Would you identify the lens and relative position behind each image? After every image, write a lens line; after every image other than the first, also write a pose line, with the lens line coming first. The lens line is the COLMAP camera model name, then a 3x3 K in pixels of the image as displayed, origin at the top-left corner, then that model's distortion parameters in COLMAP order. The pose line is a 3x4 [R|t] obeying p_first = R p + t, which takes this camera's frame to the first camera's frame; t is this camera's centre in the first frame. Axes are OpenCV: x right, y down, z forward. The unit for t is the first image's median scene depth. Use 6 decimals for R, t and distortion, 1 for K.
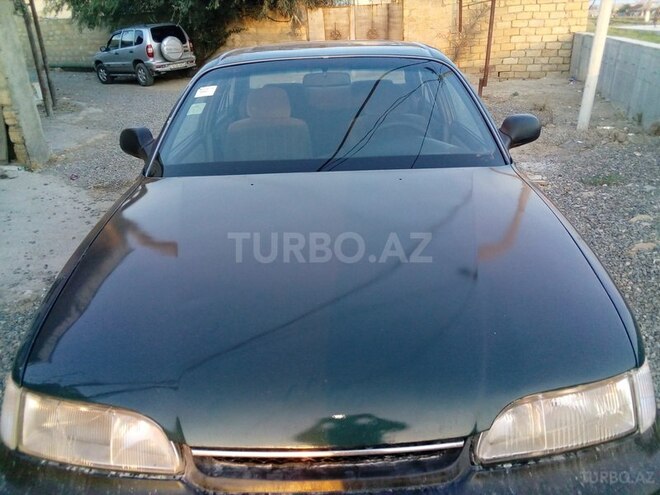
lens RADIAL K [[534.9, 0, 308.7], [0, 534.9, 247.5], [0, 0, 1]] dist [0.002043, -0.014504]
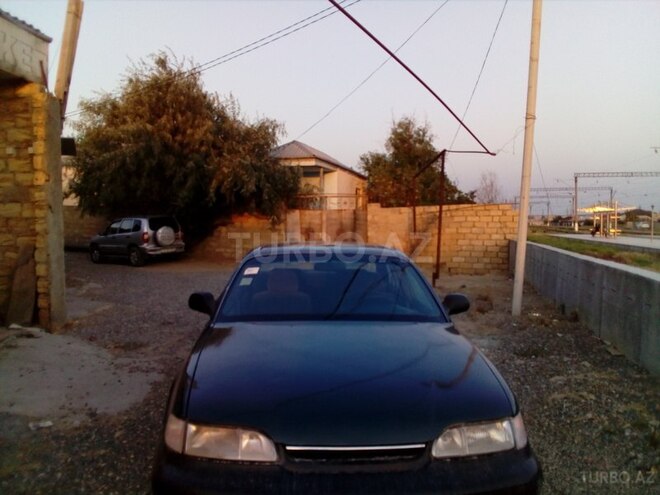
lens RADIAL K [[534.9, 0, 308.7], [0, 534.9, 247.5], [0, 0, 1]] dist [0.002043, -0.014504]
pose [[0.997066, 0.044905, 0.061990, -0.031454], [-0.021416, 0.941153, -0.337303, 0.038326], [-0.073489, 0.334985, 0.939353, -0.114084]]
